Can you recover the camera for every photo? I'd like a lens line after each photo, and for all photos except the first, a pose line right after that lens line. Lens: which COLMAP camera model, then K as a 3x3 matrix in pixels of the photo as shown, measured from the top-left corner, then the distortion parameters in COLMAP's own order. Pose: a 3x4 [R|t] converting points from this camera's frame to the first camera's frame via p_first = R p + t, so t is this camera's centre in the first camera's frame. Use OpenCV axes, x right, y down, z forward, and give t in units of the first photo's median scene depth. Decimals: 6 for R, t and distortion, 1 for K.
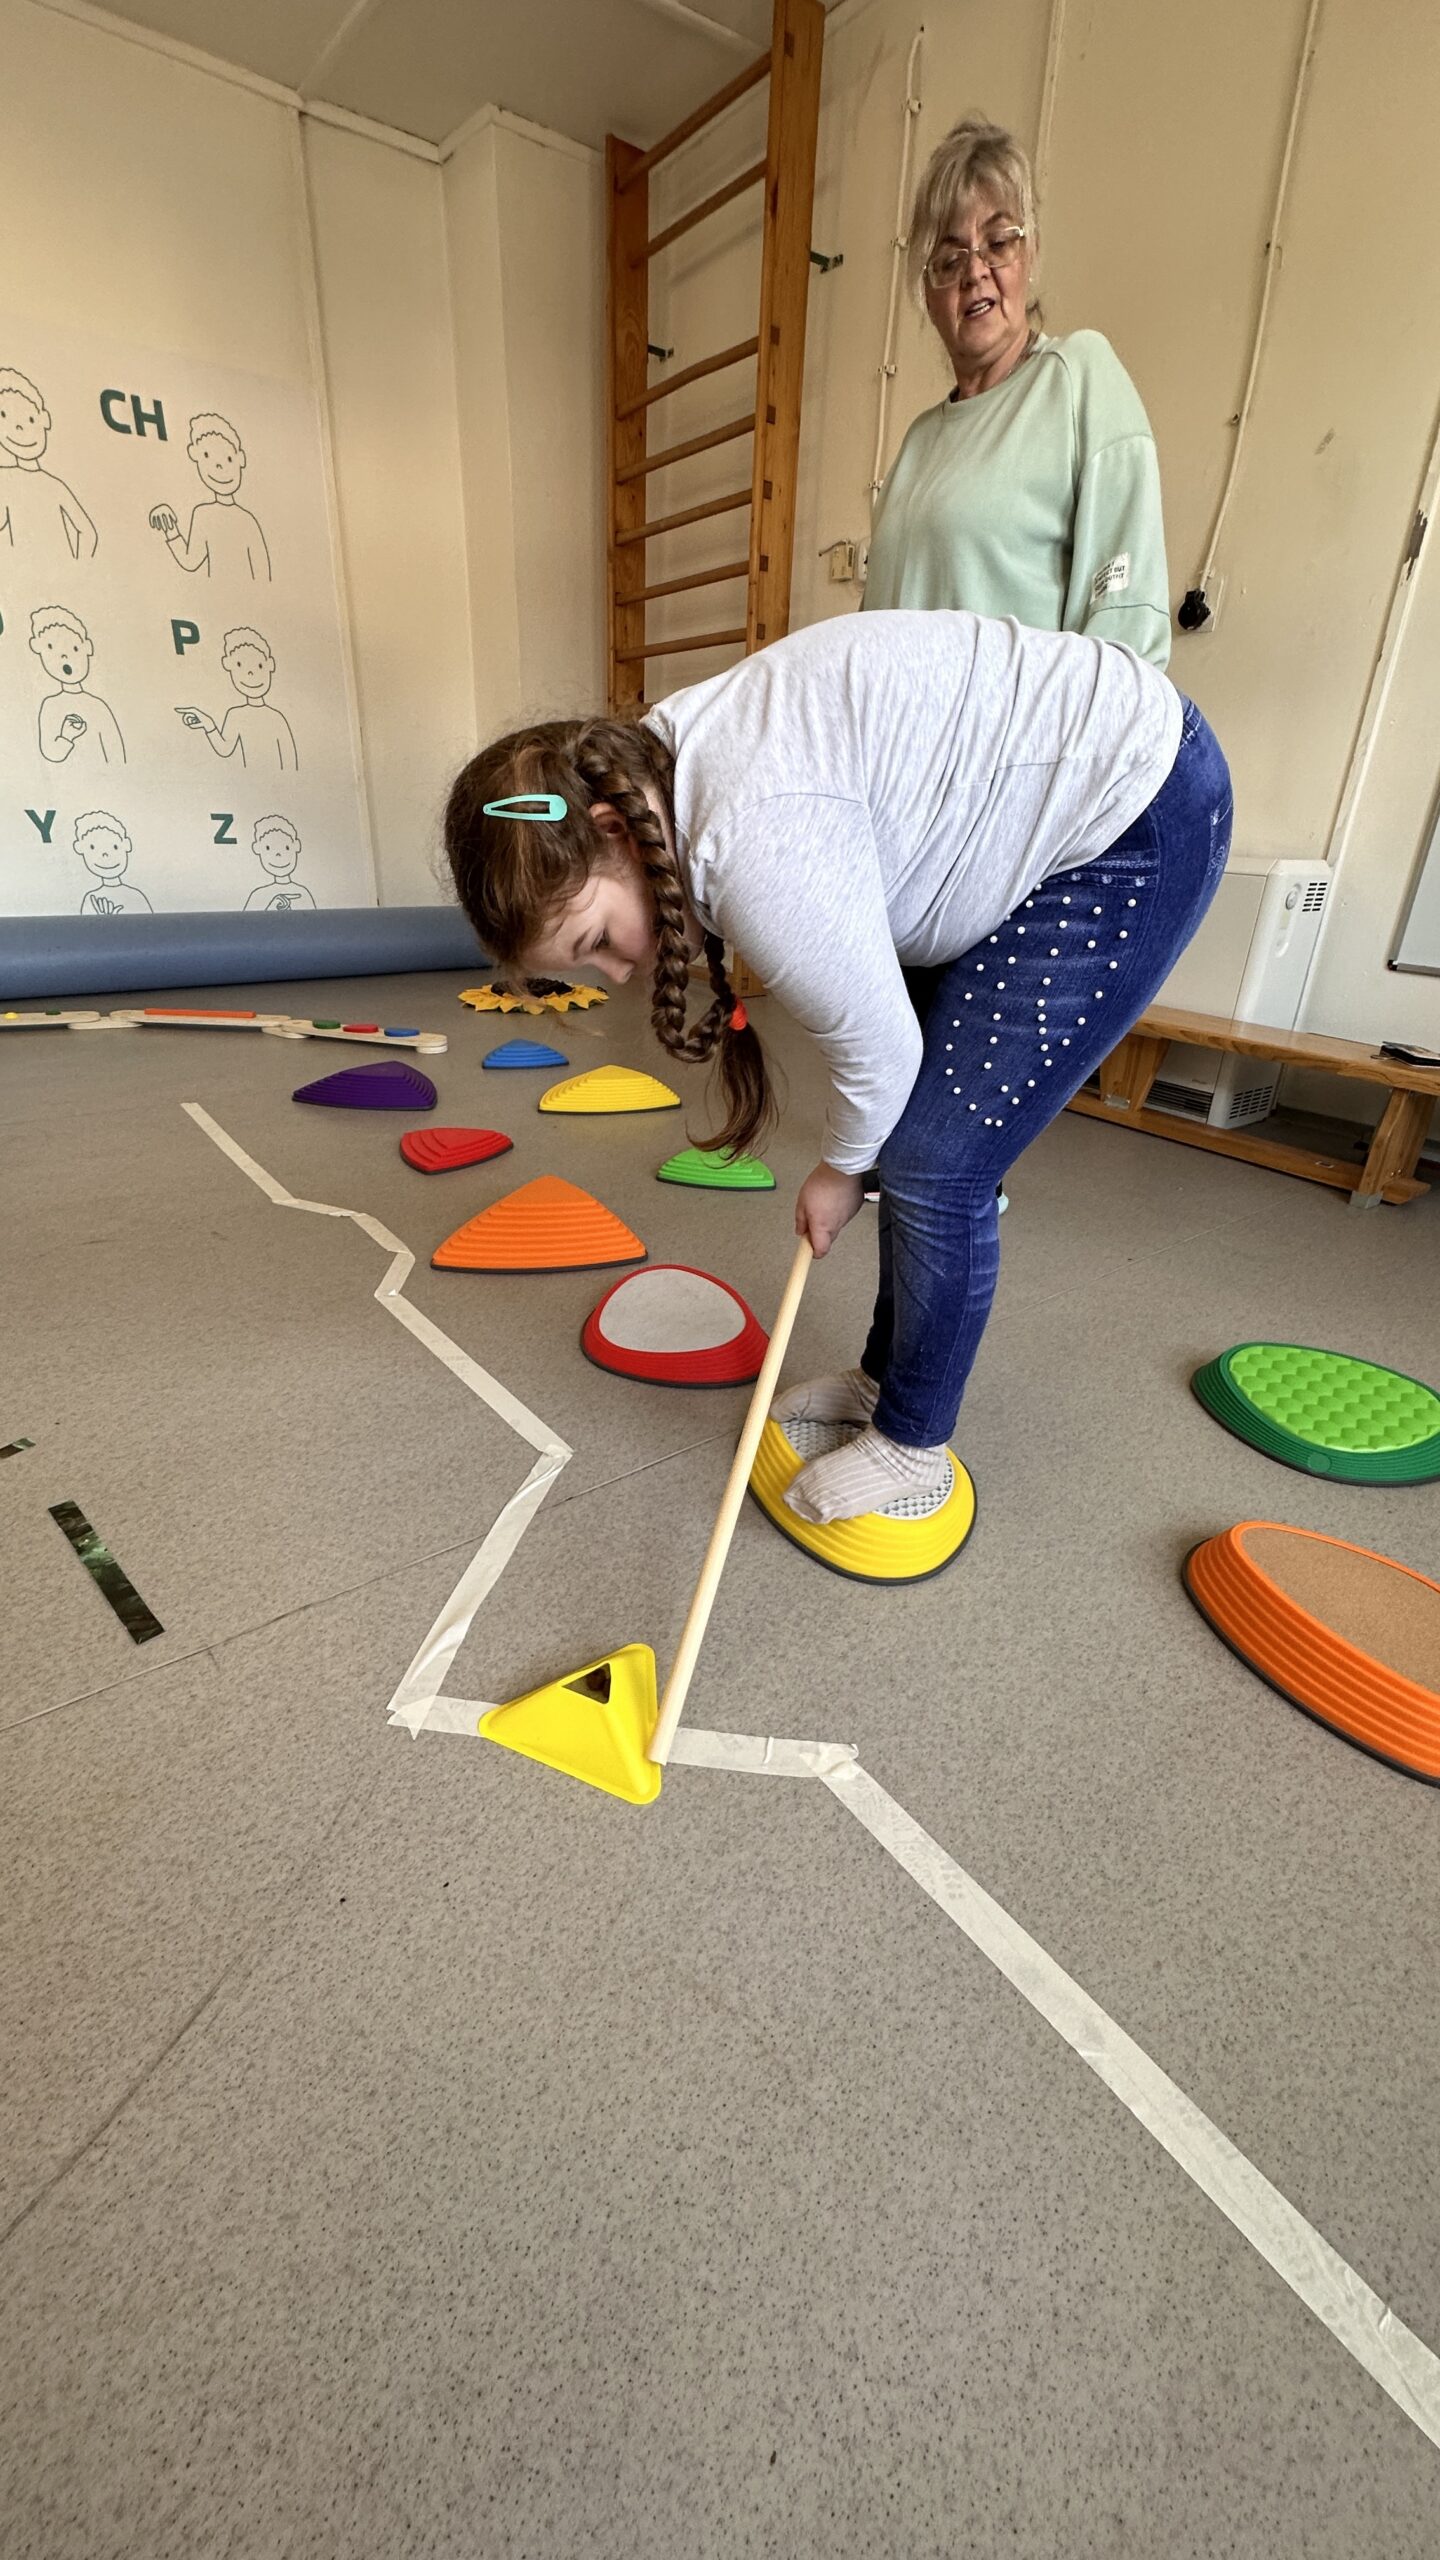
lens RADIAL K [[1055.5, 0, 709.8], [0, 1055.5, 1271.7], [0, 0, 1]] dist [0.001412, 0.000258]
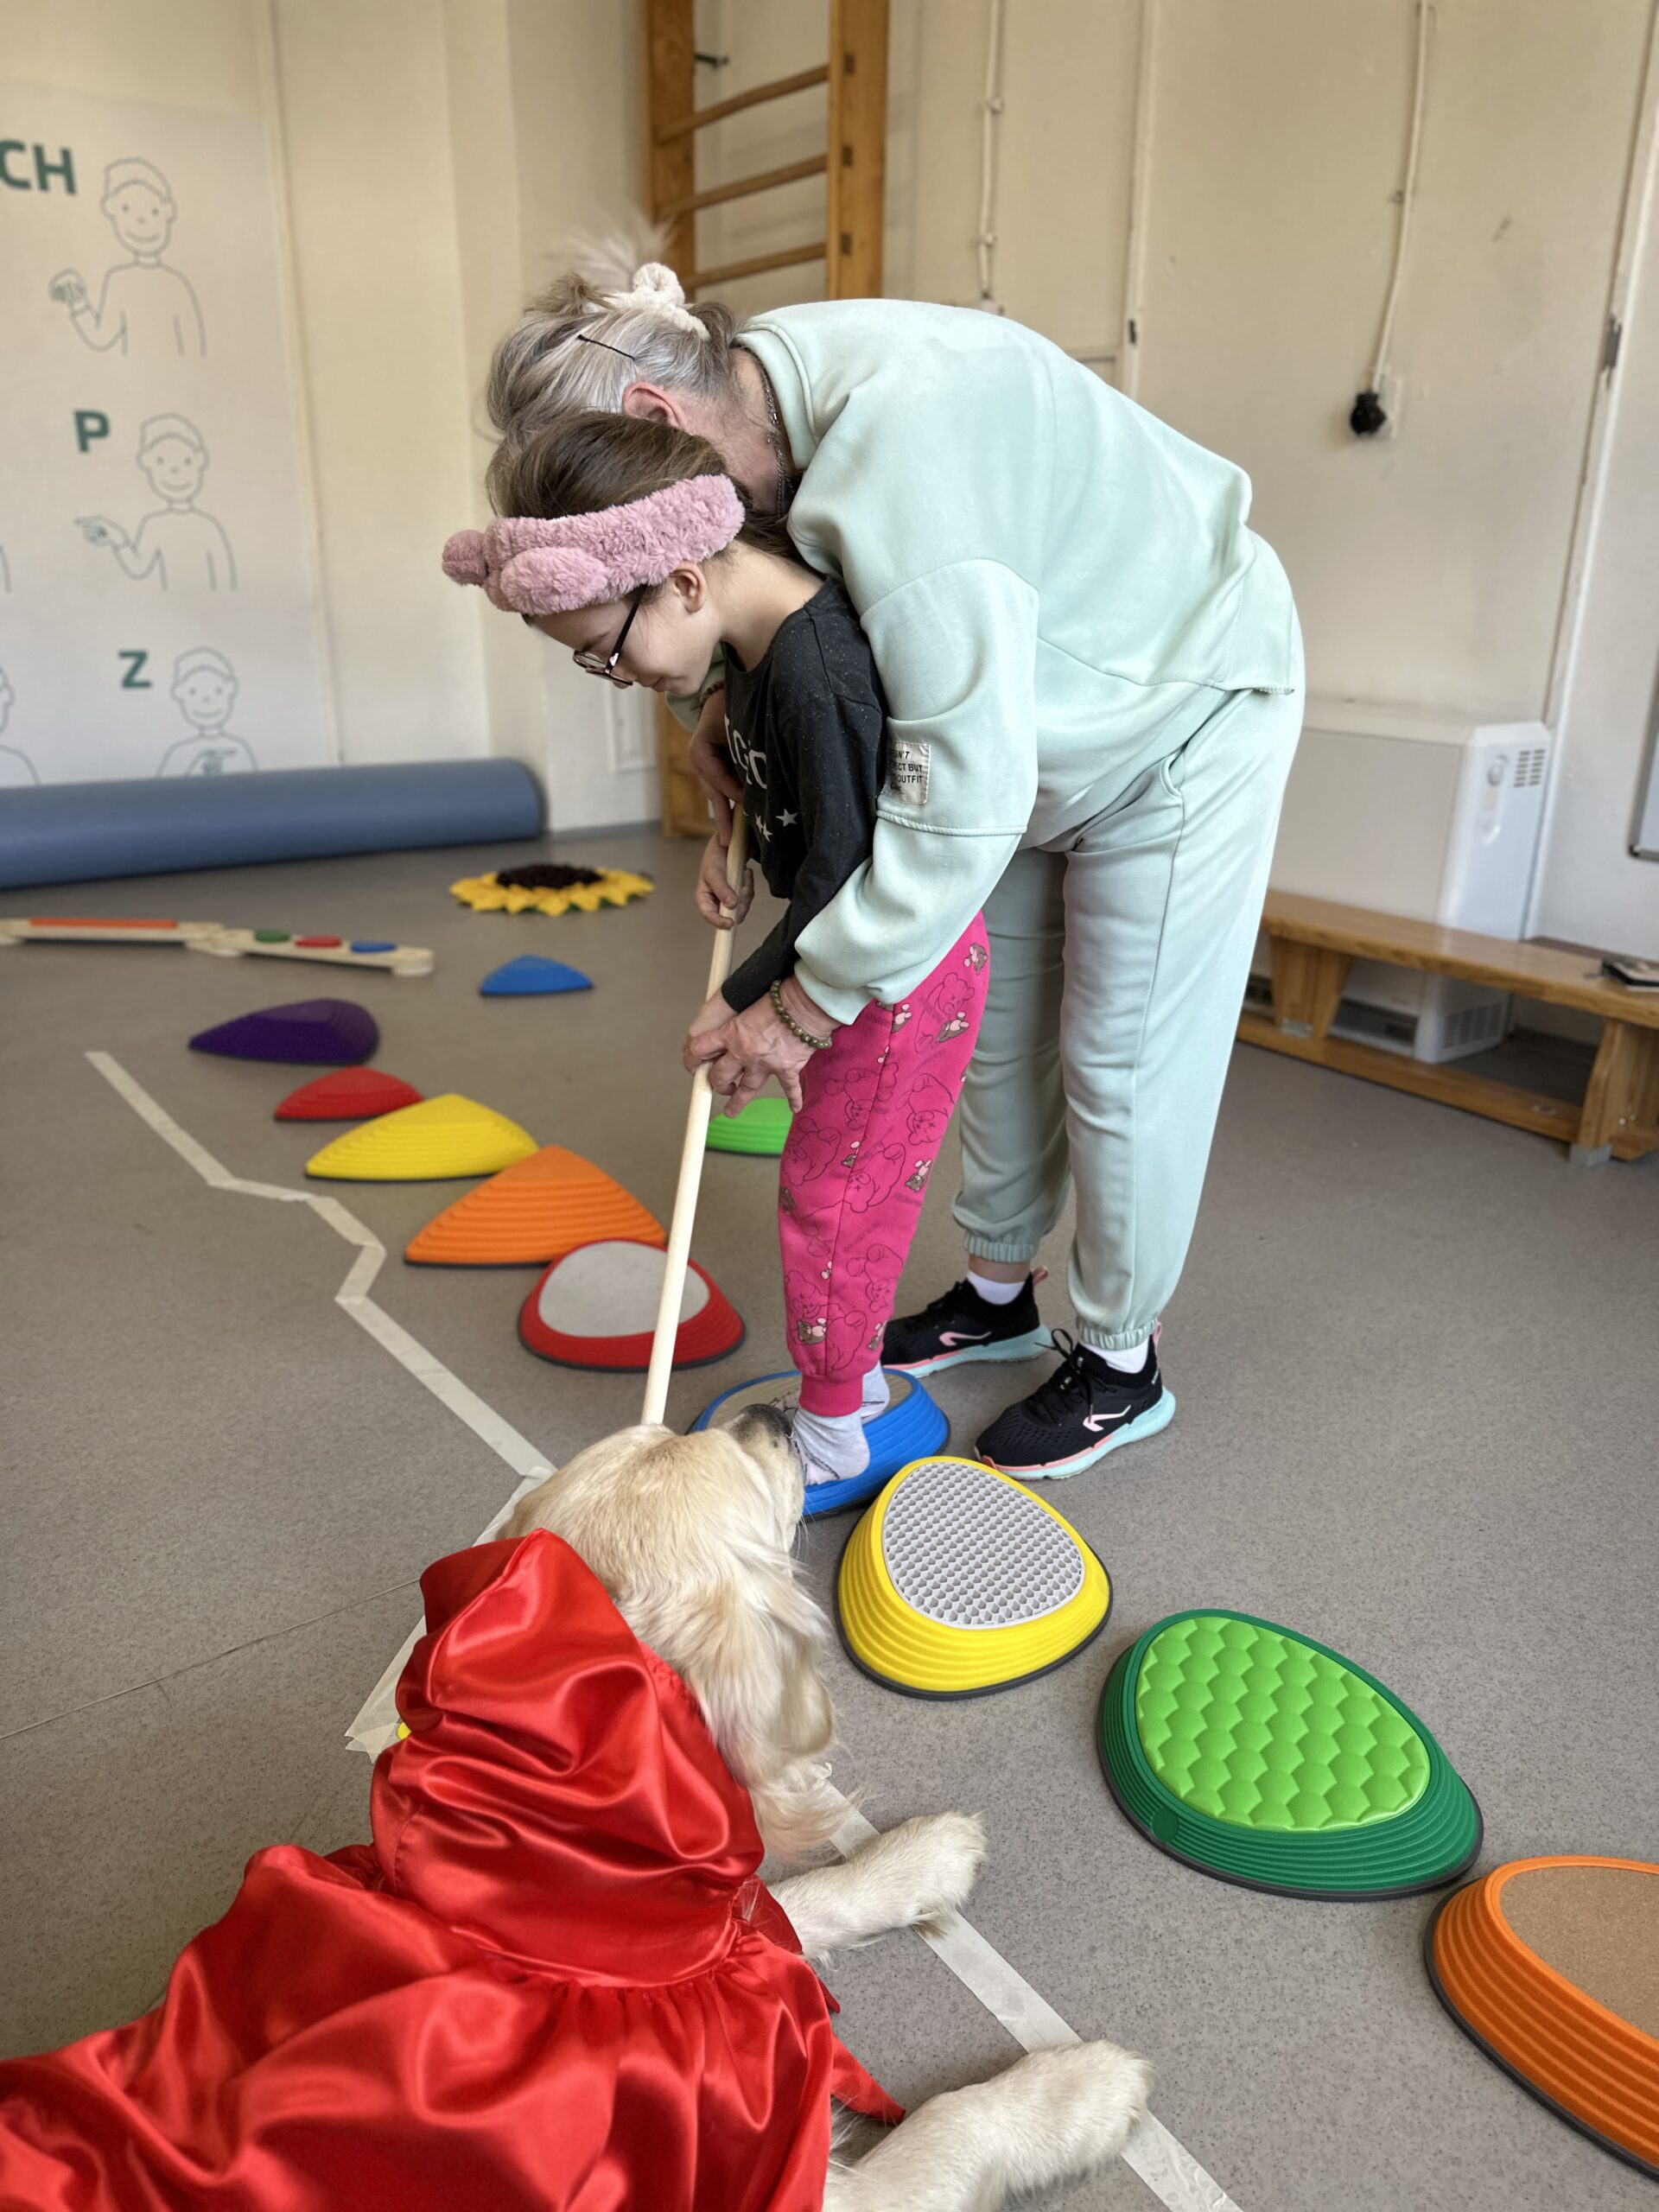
lens RADIAL K [[1622.5, 0, 829.5], [0, 1622.5, 1106.0], [0, 0, 1]] dist [0.031805, -0.046757]
pose [[0.999812, -0.017322, -0.008704, 0.125848], [0.016506, 0.996127, -0.086360, -0.017395], [0.010166, 0.086201, 0.996226, -0.416734]]
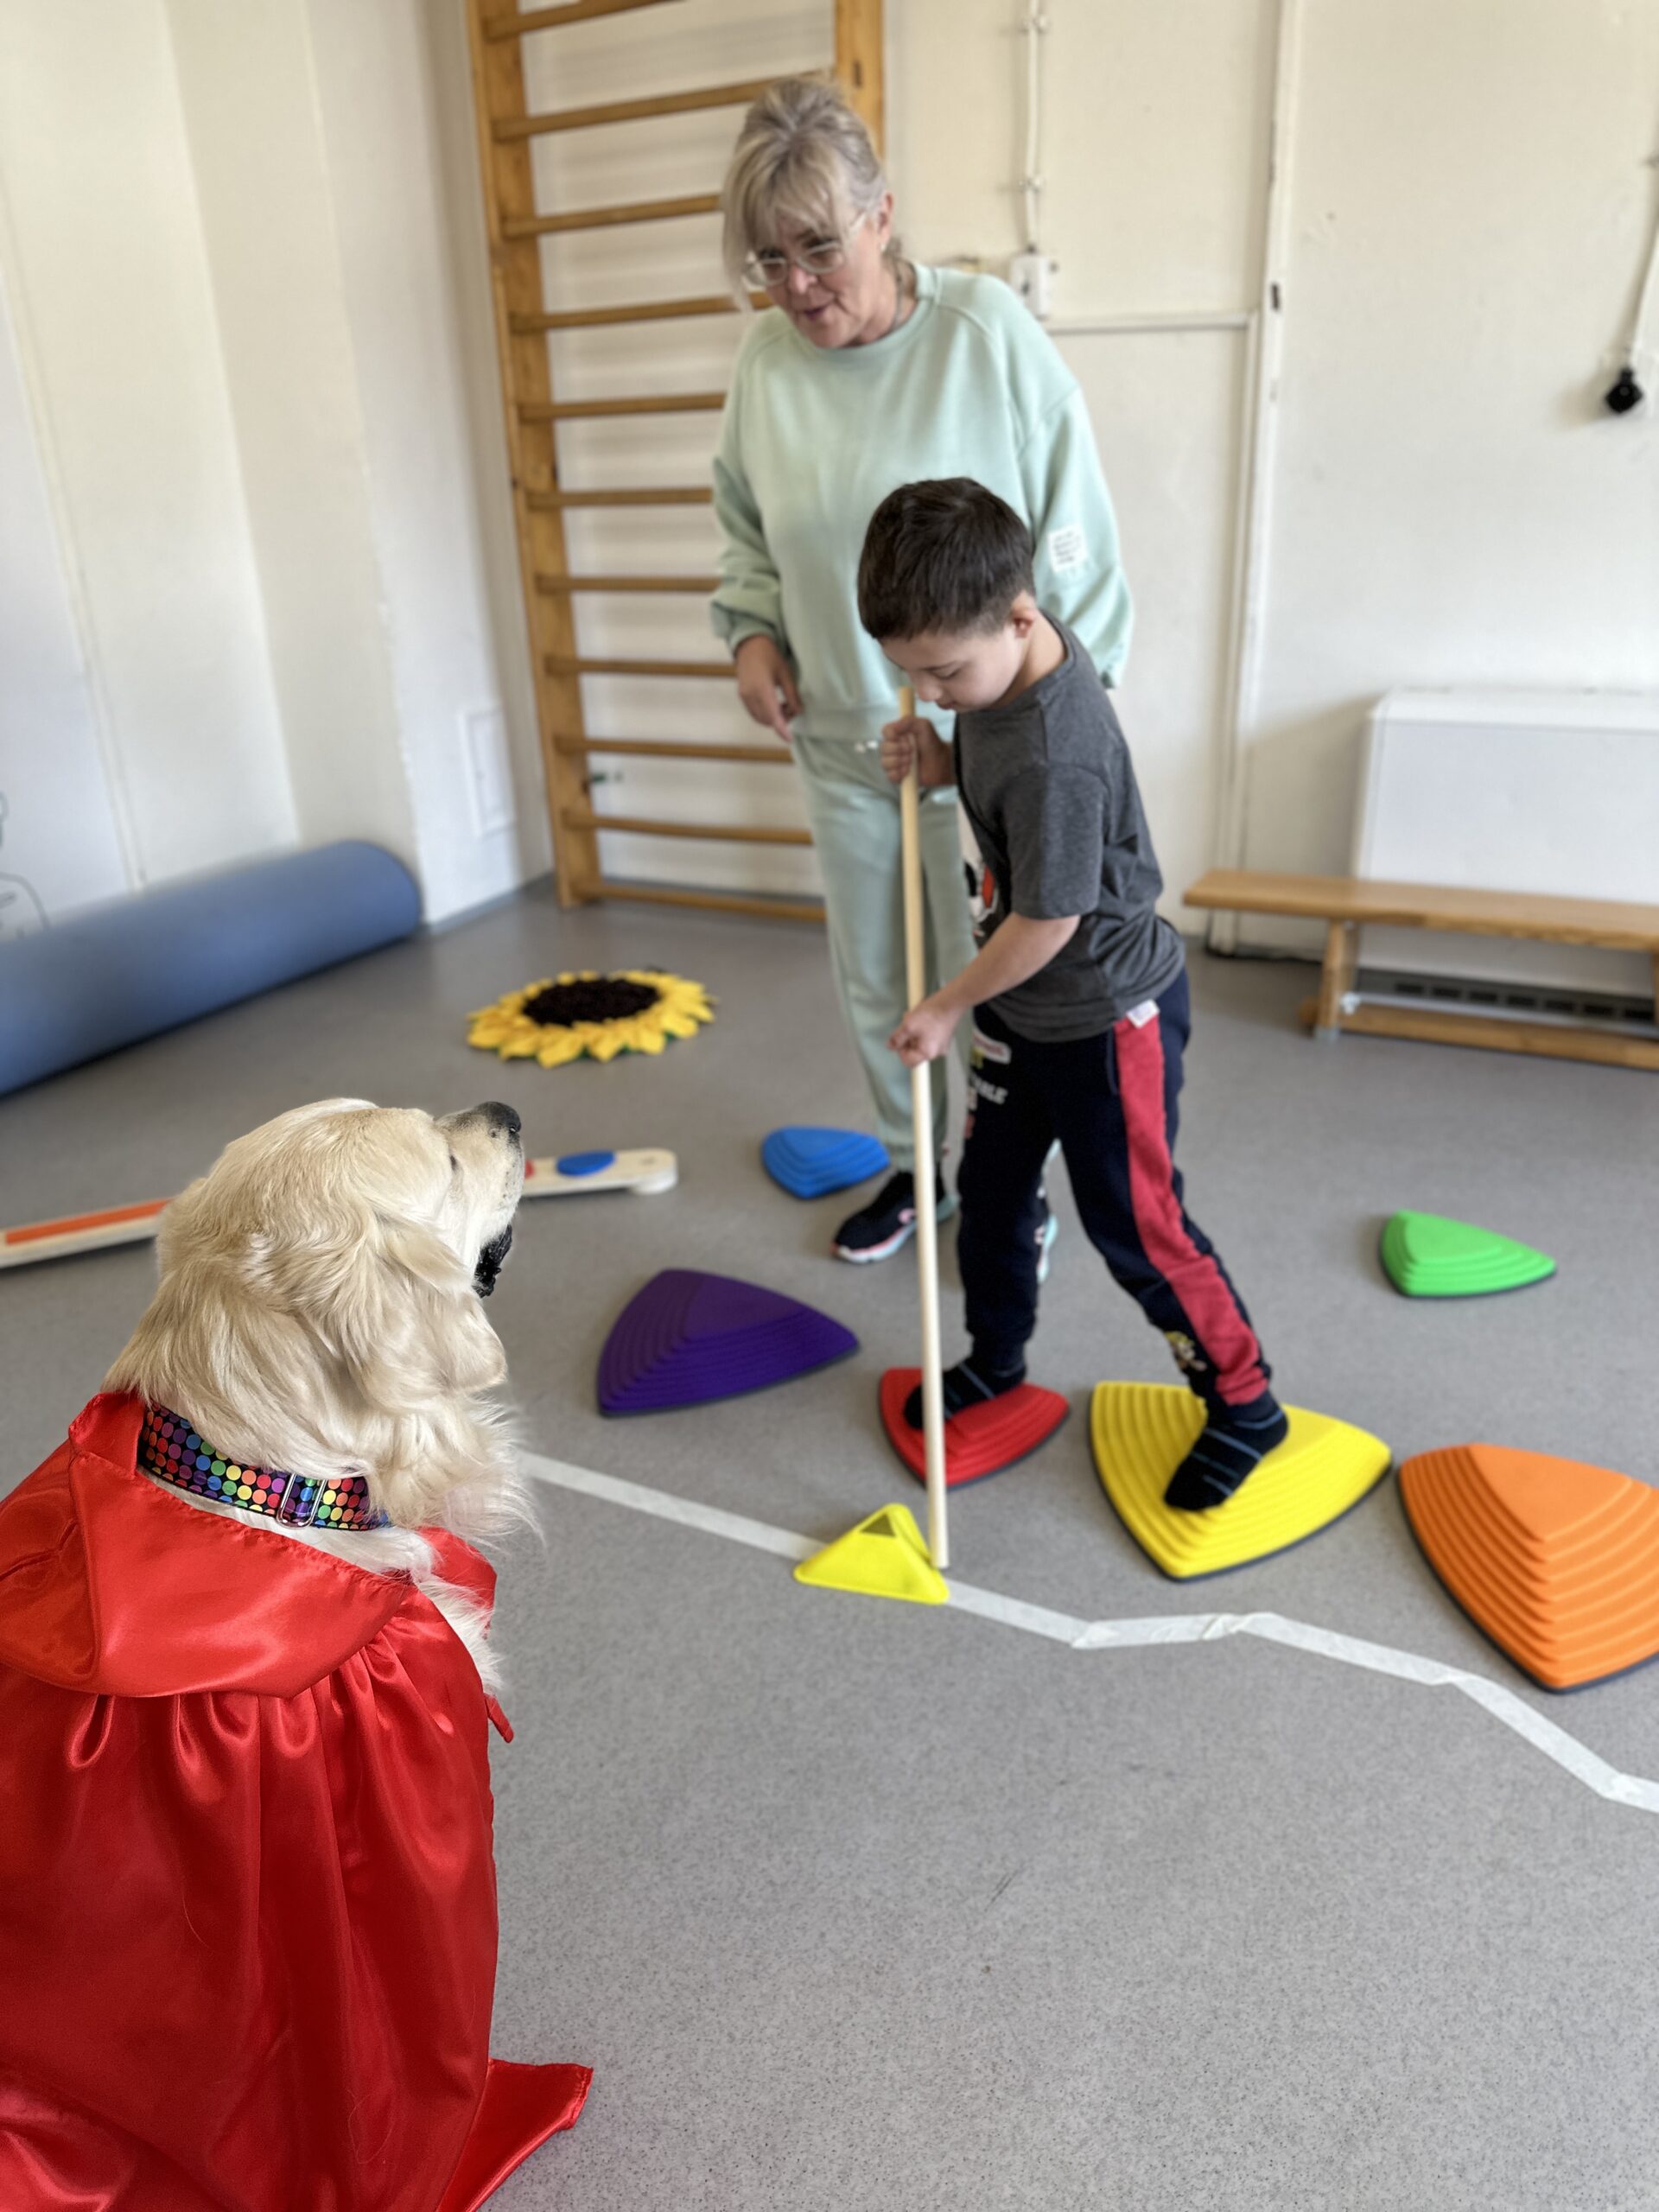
lens RADIAL K [[1612.4, 0, 835.1], [0, 1612.4, 1087.7], [0, 0, 1]] dist [0.000587, -0.001741]
pose [[0.890512, -0.226389, 0.394634, -1.394484], [0.241166, 0.970404, 0.012486, -0.681405], [-0.385781, 0.084053, 0.918754, 0.475487]]
